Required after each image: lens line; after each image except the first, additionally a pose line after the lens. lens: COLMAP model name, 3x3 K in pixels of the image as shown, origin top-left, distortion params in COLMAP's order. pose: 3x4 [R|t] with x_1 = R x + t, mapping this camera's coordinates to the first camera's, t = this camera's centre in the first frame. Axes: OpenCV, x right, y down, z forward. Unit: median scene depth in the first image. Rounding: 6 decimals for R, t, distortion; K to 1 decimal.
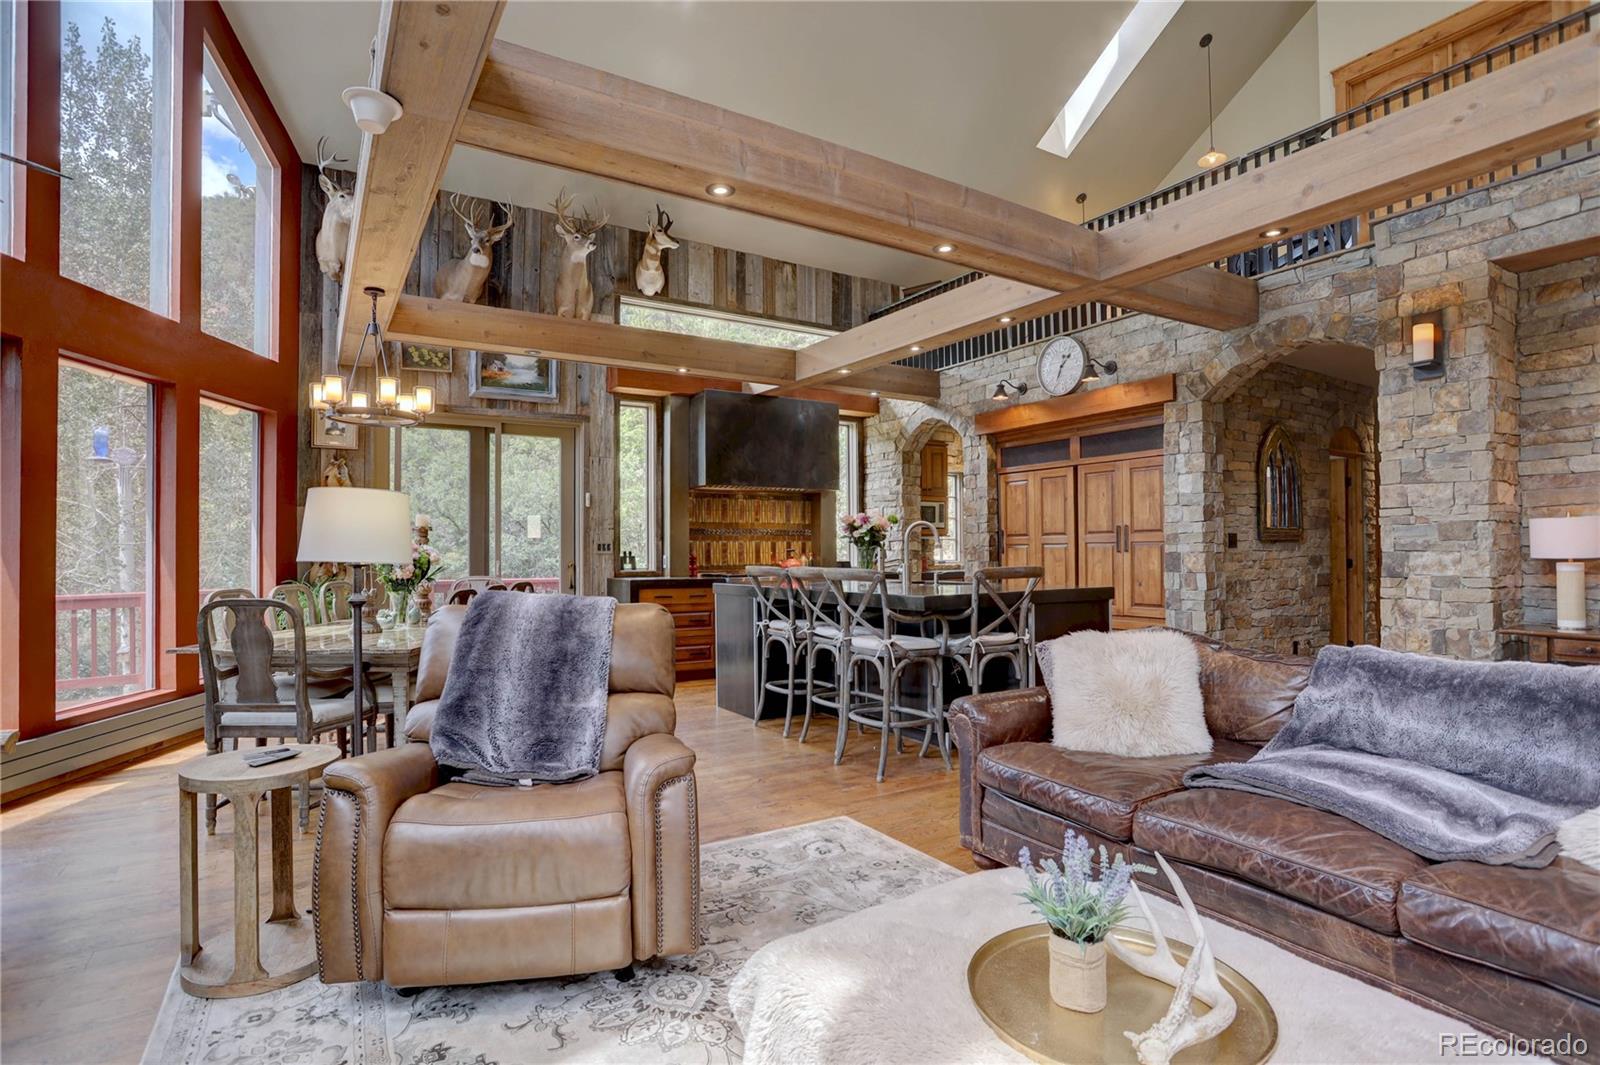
lens RADIAL K [[791.5, 0, 805.9], [0, 791.5, 546.3], [0, 0, 1]] dist [-0.056988, 0.022290]
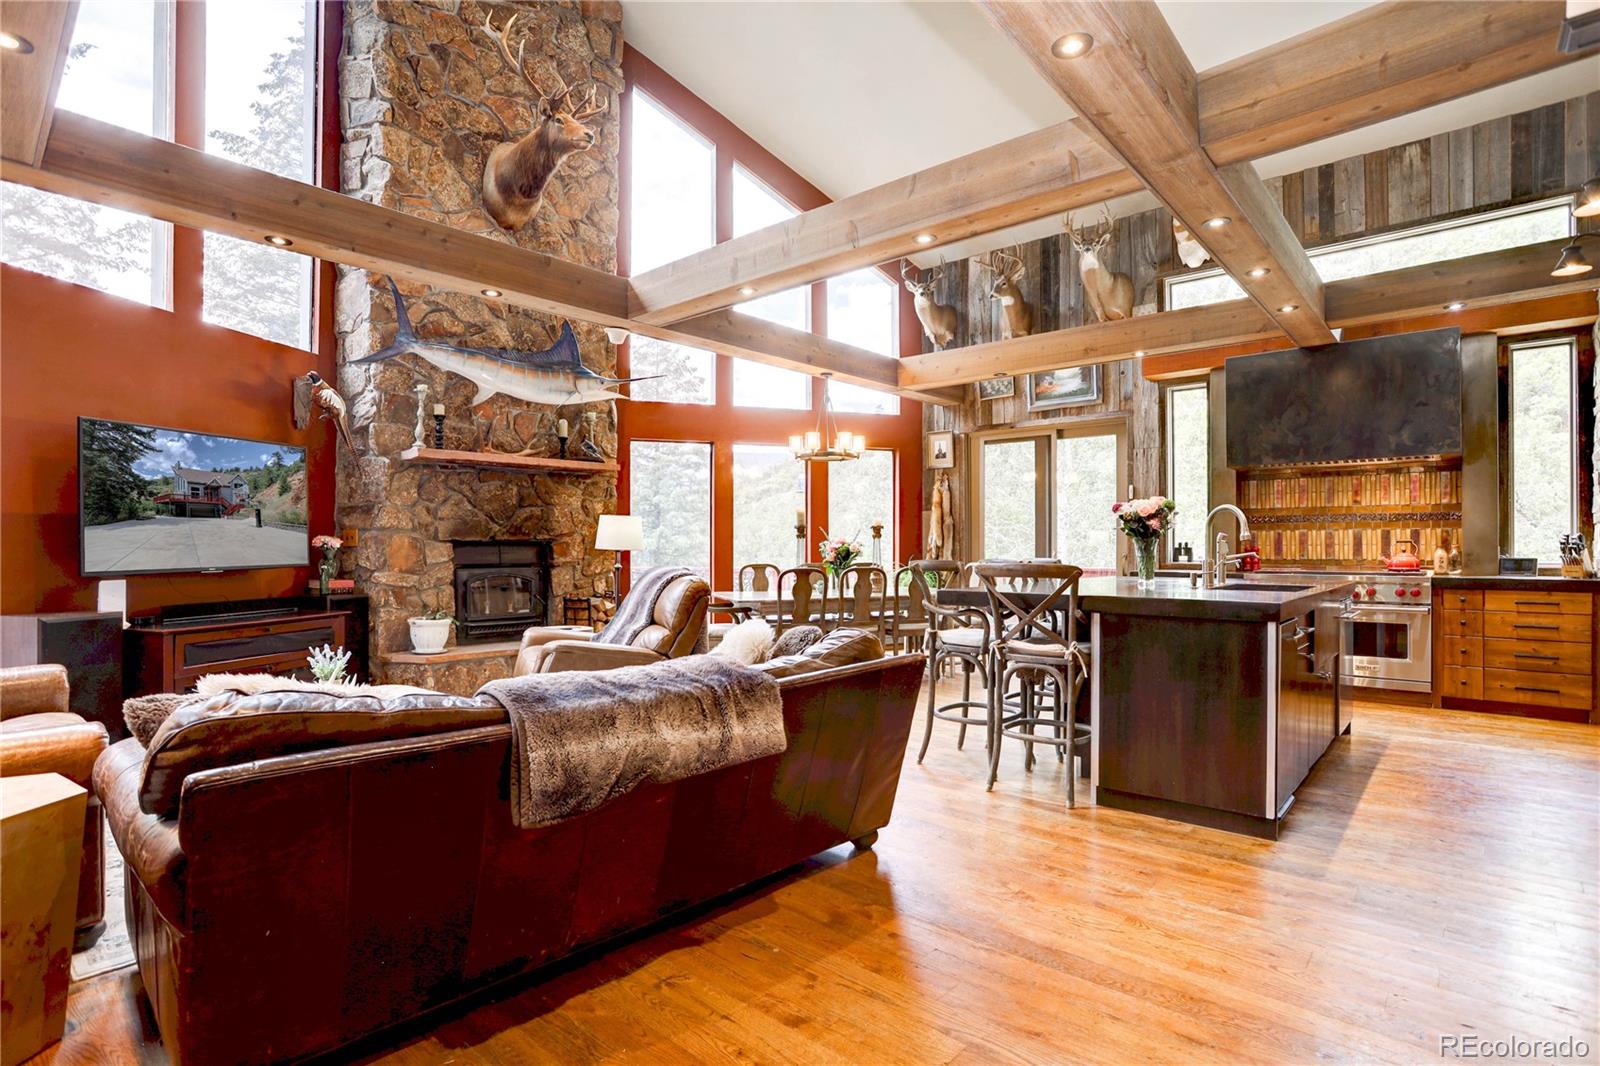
lens RADIAL K [[791.5, 0, 783.0], [0, 791.5, 541.2], [0, 0, 1]] dist [-0.056988, 0.022290]
pose [[0.271842, 0.004710, -0.962330, 0.611806], [0.004779, 0.999969, 0.006244, -0.003758], [0.962330, -0.006296, 0.271811, 0.308561]]
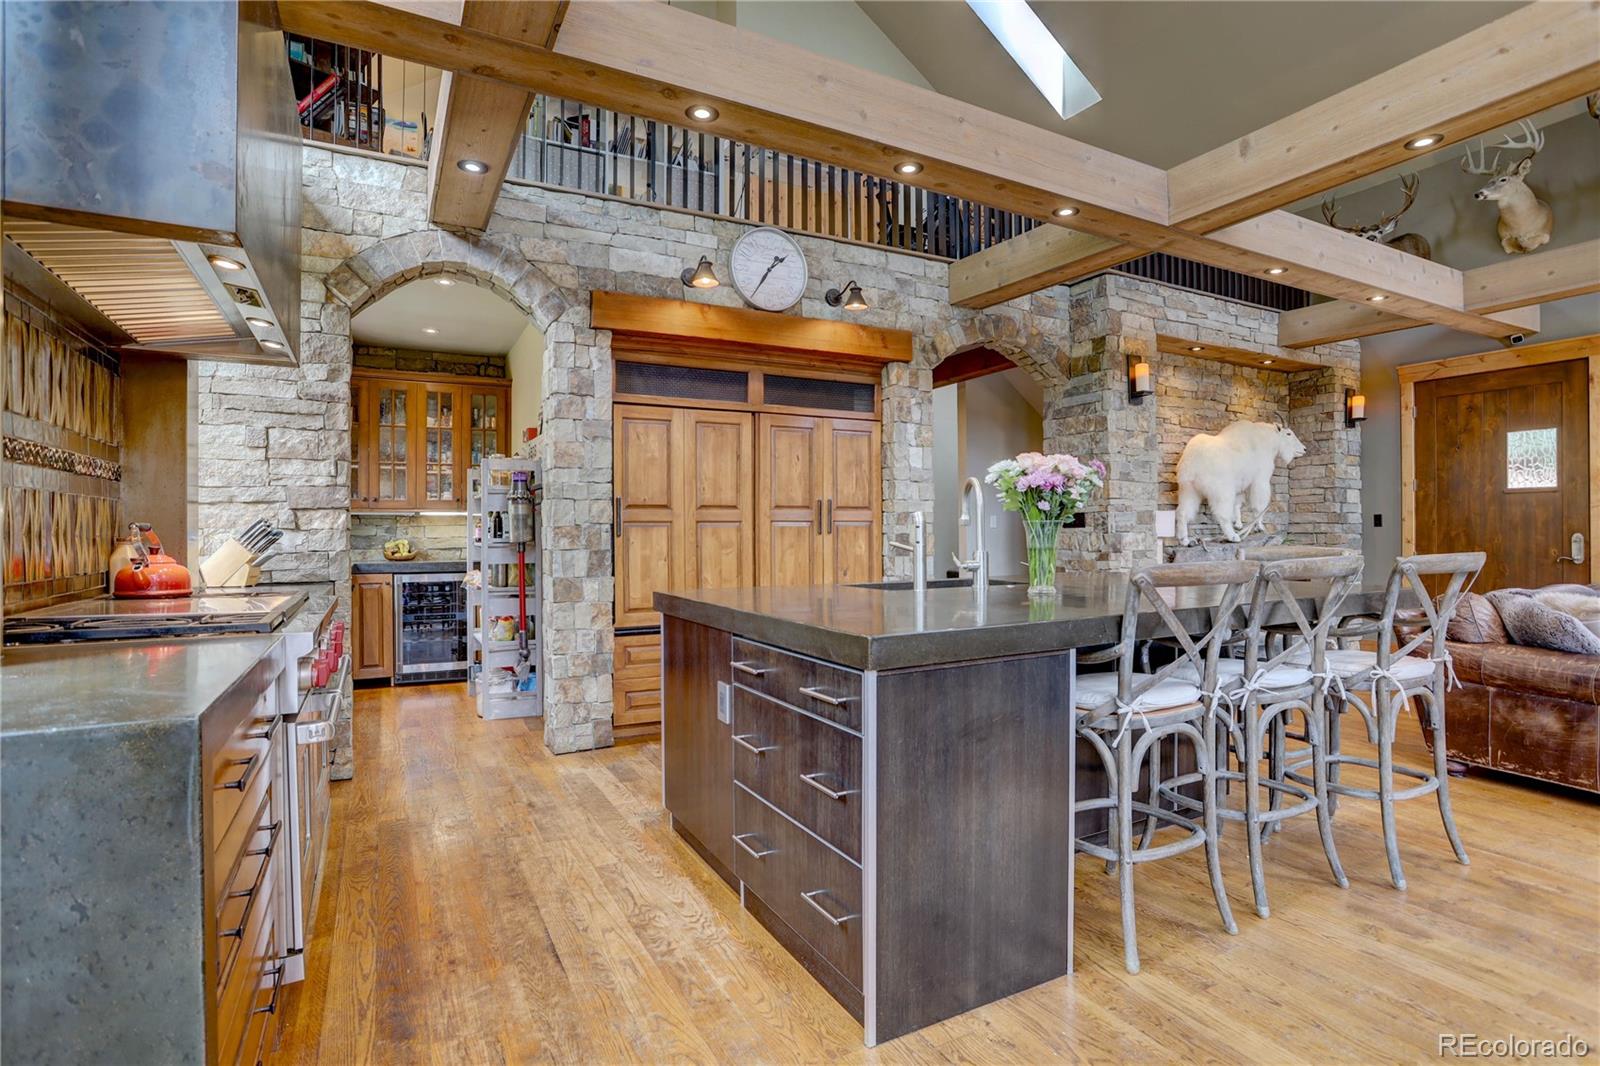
lens RADIAL K [[791.5, 0, 793.9], [0, 791.5, 527.8], [0, 0, 1]] dist [-0.056988, 0.022290]
pose [[0.077646, 0.014370, 0.996877, -0.357112], [-0.002269, 0.999896, -0.014237, 0.011640], [-0.996978, -0.001157, 0.077670, 0.888065]]
